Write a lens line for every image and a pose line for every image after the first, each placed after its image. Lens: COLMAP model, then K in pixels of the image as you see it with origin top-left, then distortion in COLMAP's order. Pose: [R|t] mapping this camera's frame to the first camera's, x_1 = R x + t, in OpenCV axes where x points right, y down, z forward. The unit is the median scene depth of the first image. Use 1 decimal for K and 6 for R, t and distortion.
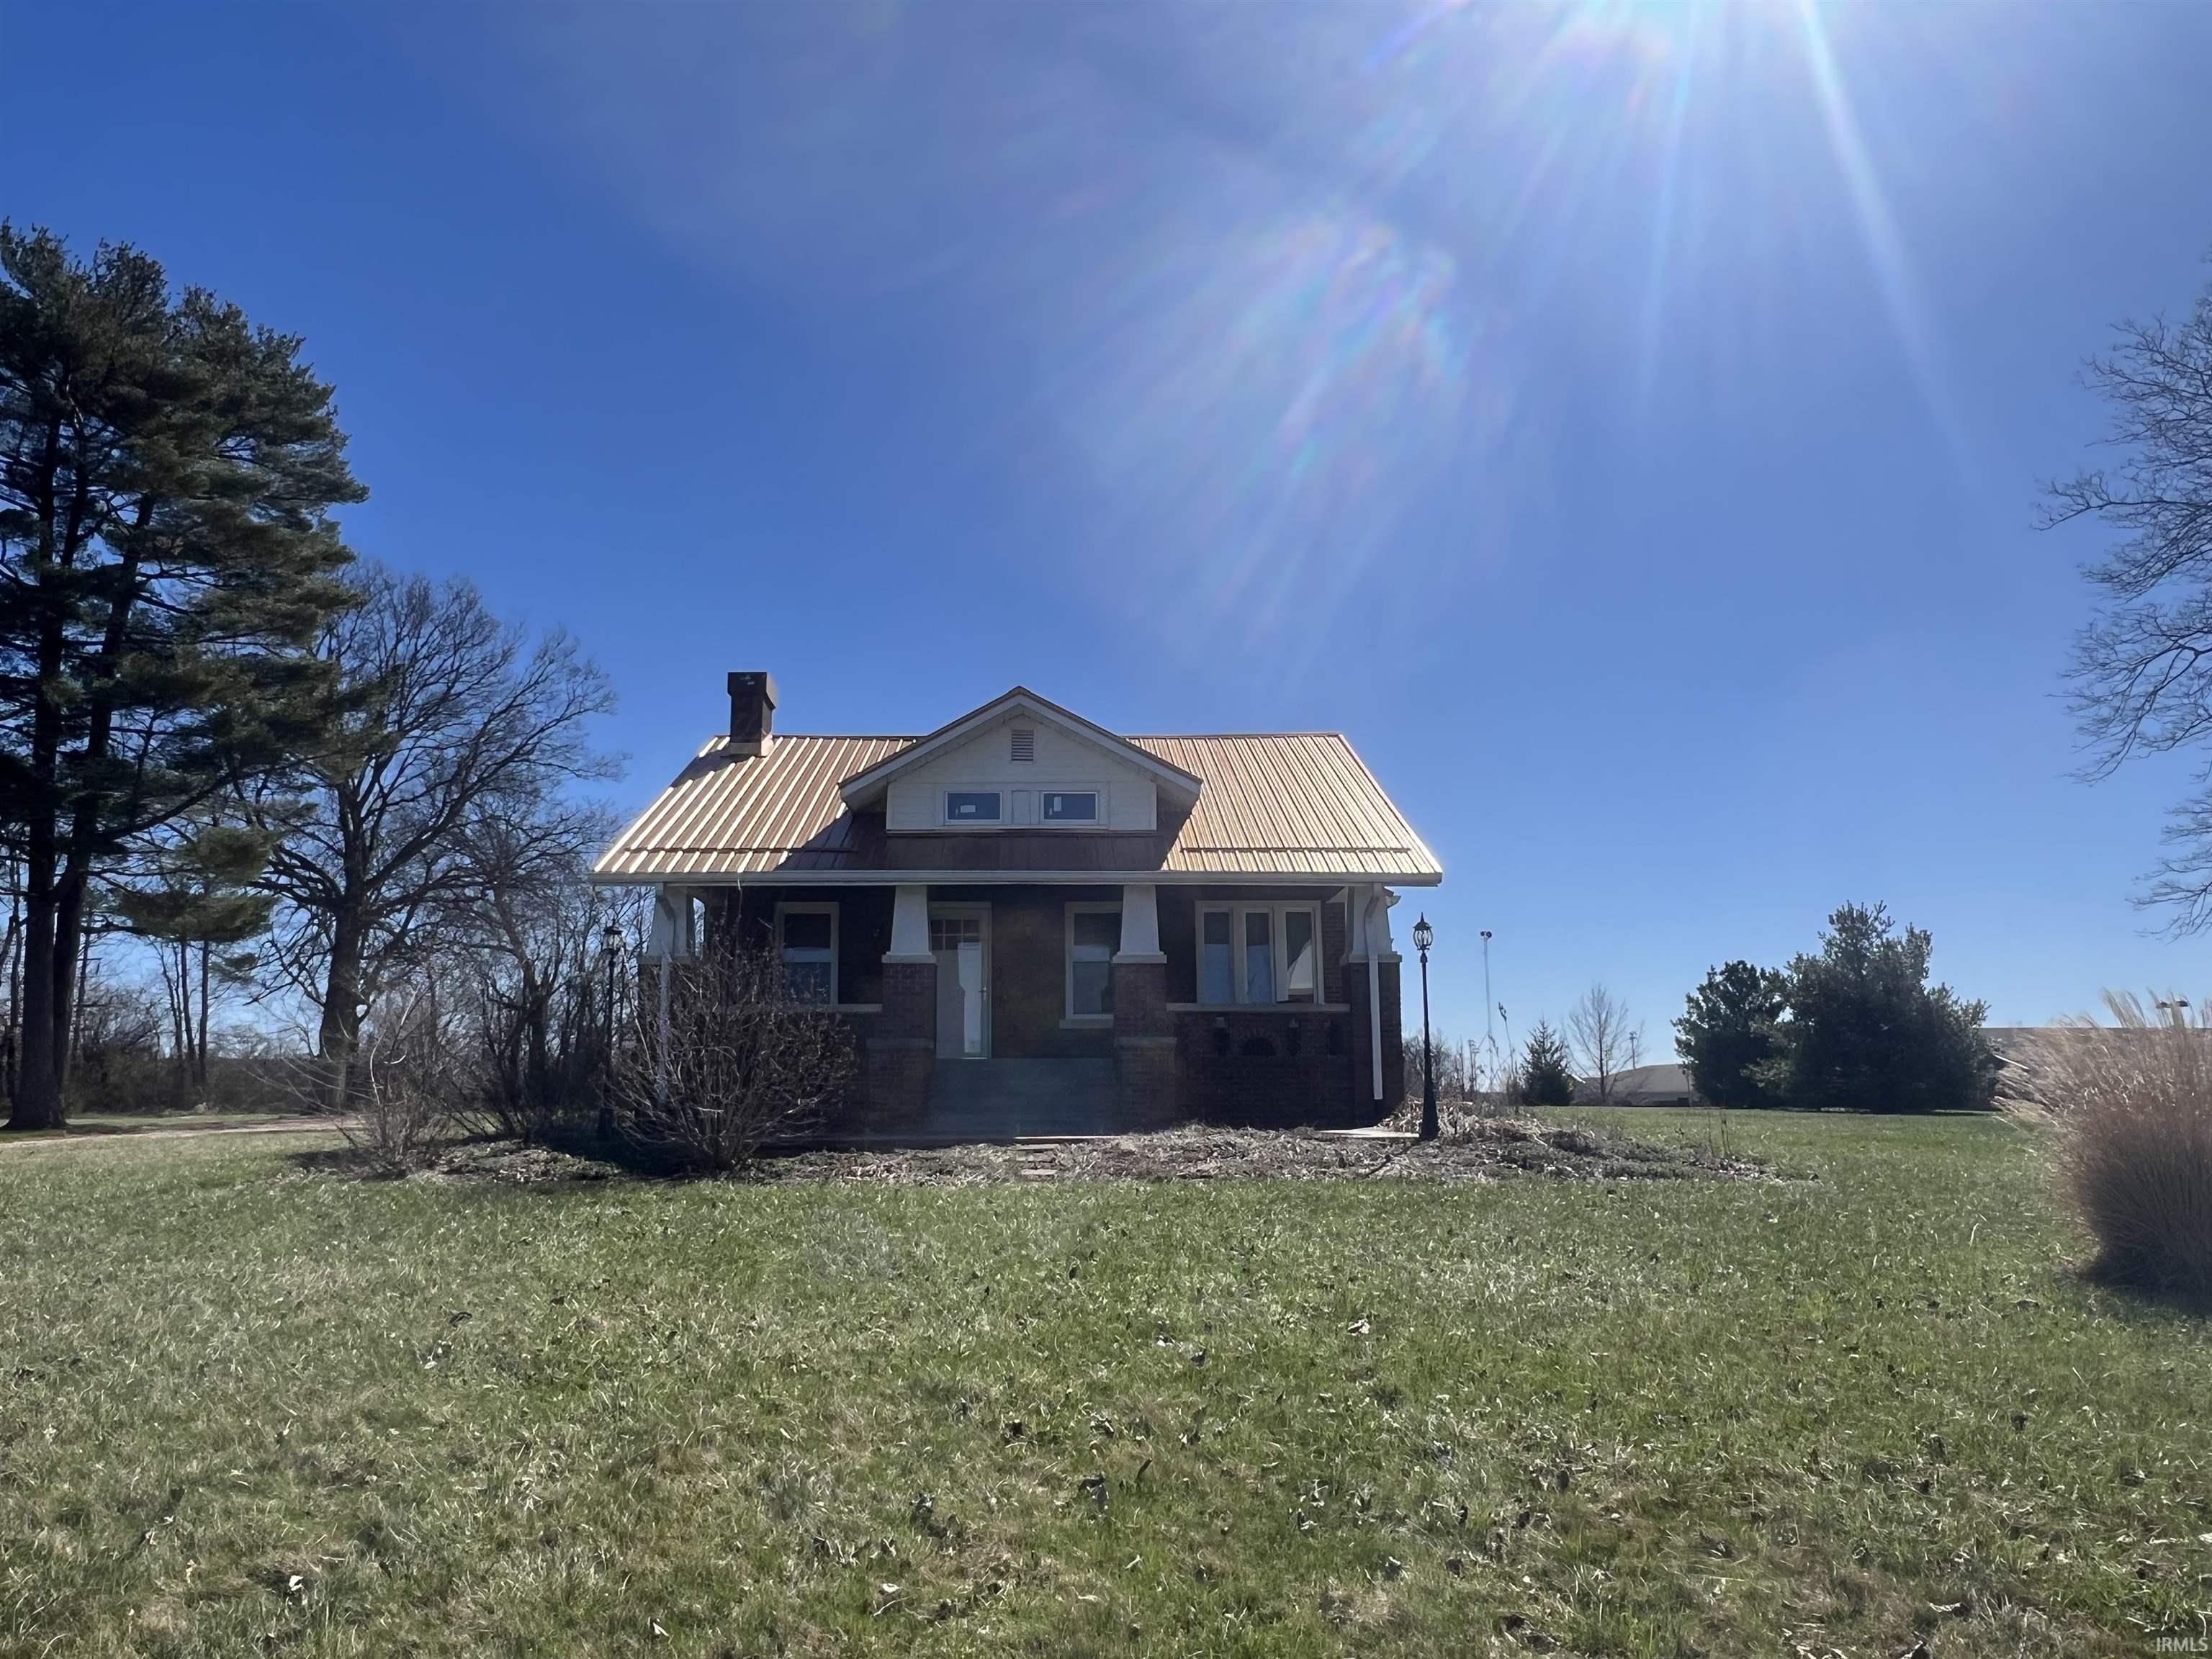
lens RADIAL K [[1533.4, 0, 1104.5], [0, 1533.4, 863.9], [0, 0, 1]] dist [-0.008223, 0.002059]
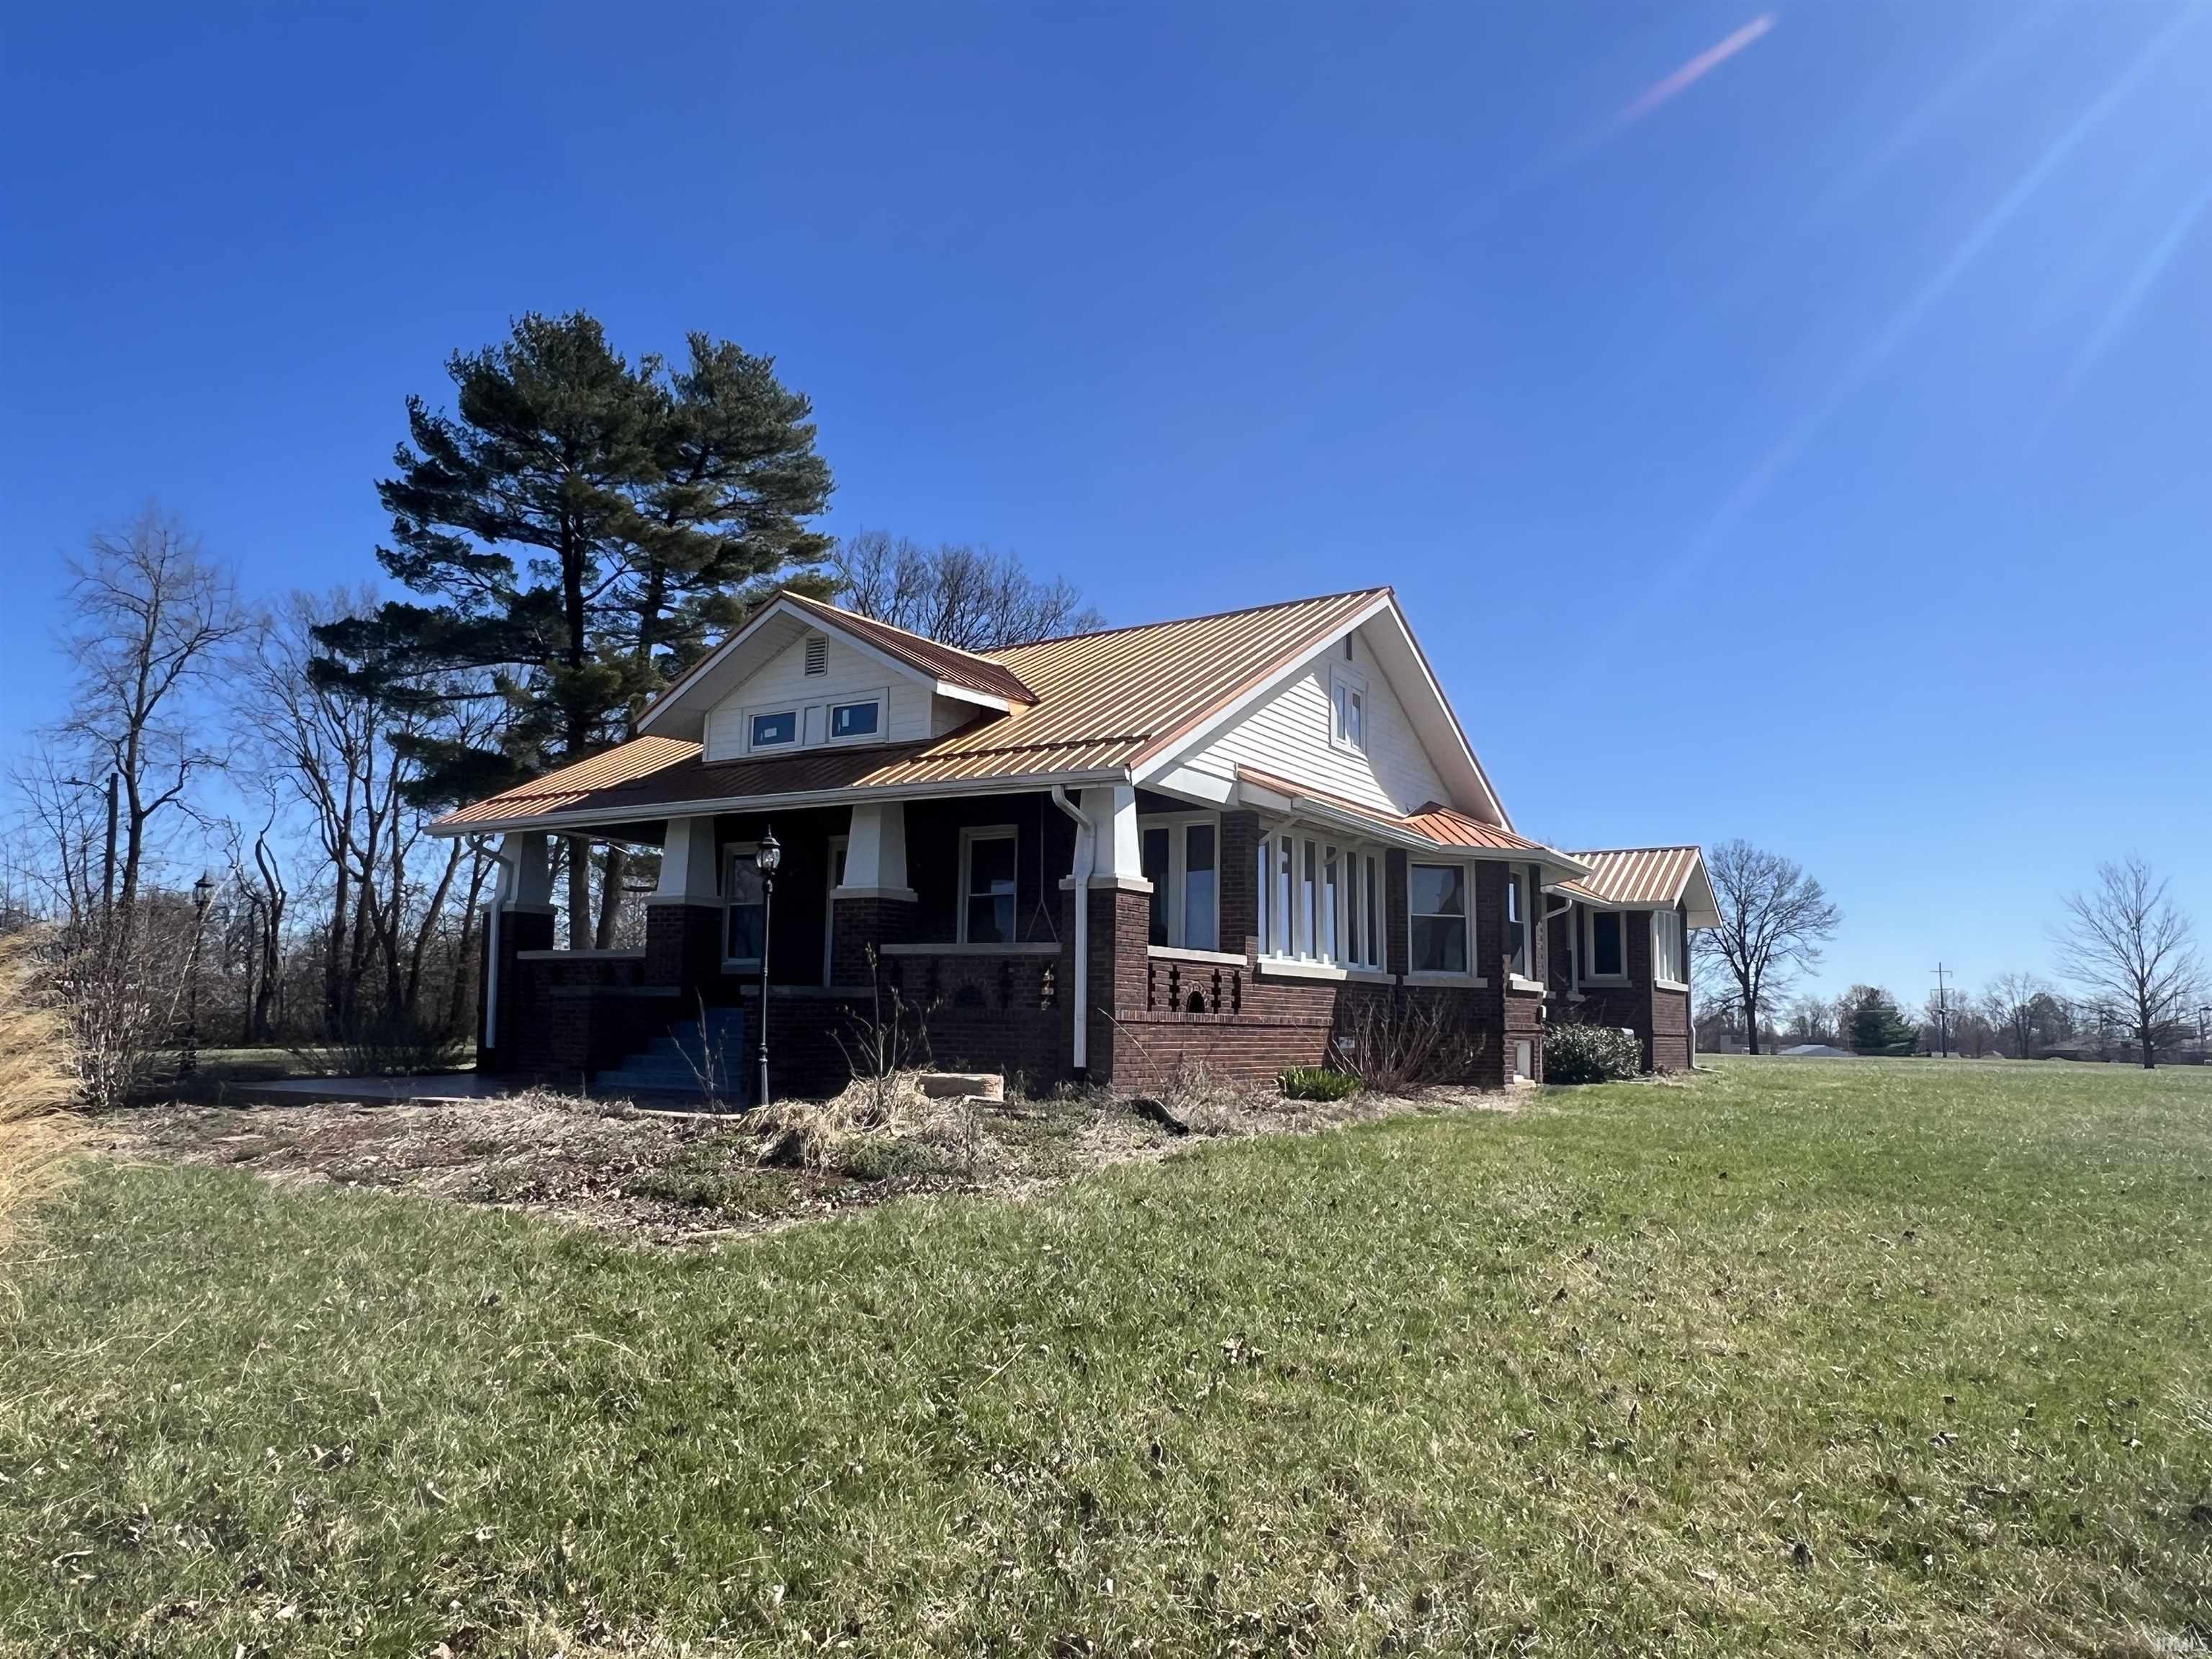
lens RADIAL K [[1533.4, 0, 1104.5], [0, 1533.4, 863.9], [0, 0, 1]] dist [-0.008223, 0.002059]
pose [[0.838394, -0.038527, -0.543701, 0.570198], [0.062206, 0.997745, 0.025221, 0.031513], [0.541503, -0.054967, 0.838900, 0.336710]]
